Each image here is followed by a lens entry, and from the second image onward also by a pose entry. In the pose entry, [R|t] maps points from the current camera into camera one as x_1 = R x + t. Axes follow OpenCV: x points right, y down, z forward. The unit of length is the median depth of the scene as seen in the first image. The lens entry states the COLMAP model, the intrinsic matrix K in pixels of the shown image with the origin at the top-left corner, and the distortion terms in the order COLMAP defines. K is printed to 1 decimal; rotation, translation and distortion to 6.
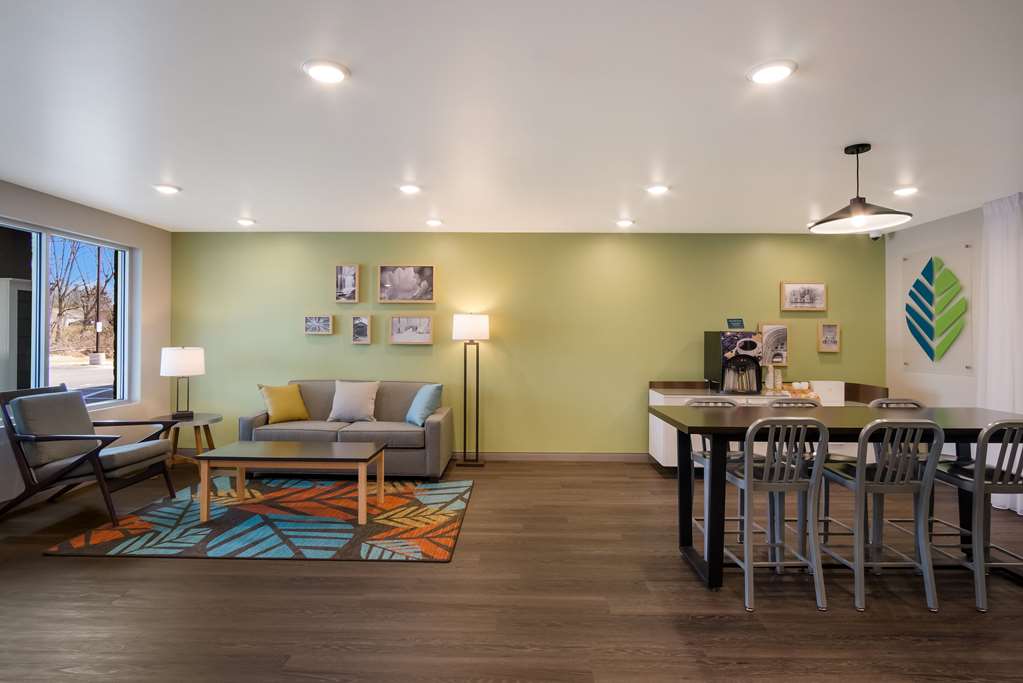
lens RADIAL K [[553.8, 0, 513.2], [0, 553.8, 337.6], [0, 0, 1]] dist [-0.017706, 0.000639]
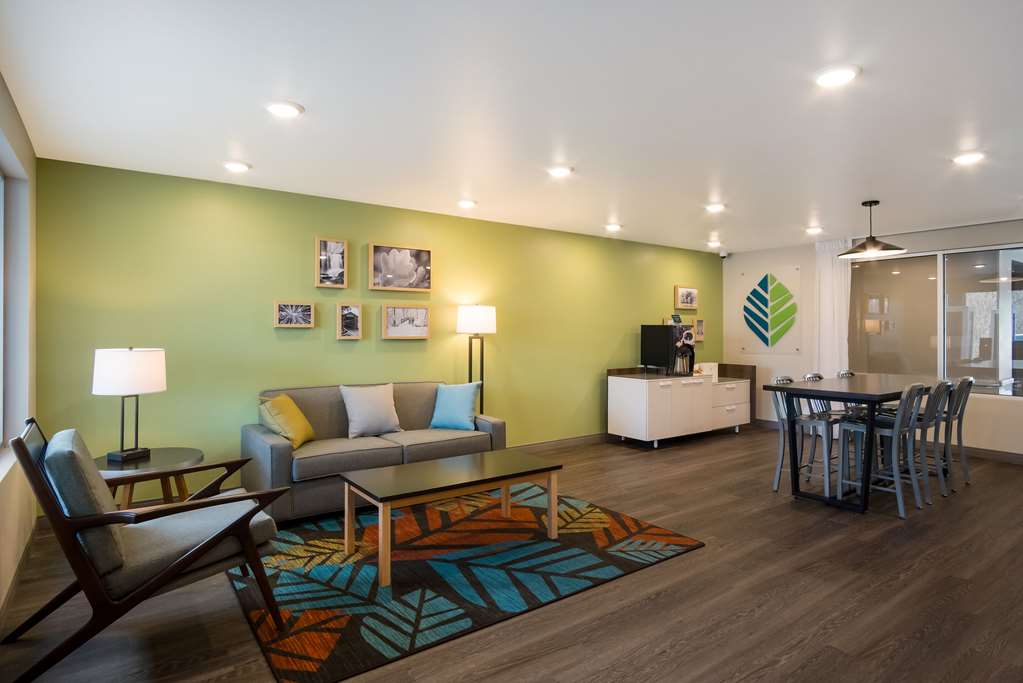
lens RADIAL K [[553.8, 0, 515.9], [0, 553.8, 336.2], [0, 0, 1]] dist [-0.017706, 0.000639]
pose [[0.800047, -0.009755, 0.599858, -0.630448], [0.002035, 0.999906, 0.013547, -0.004035], [-0.599933, -0.009618, 0.799992, 0.231548]]
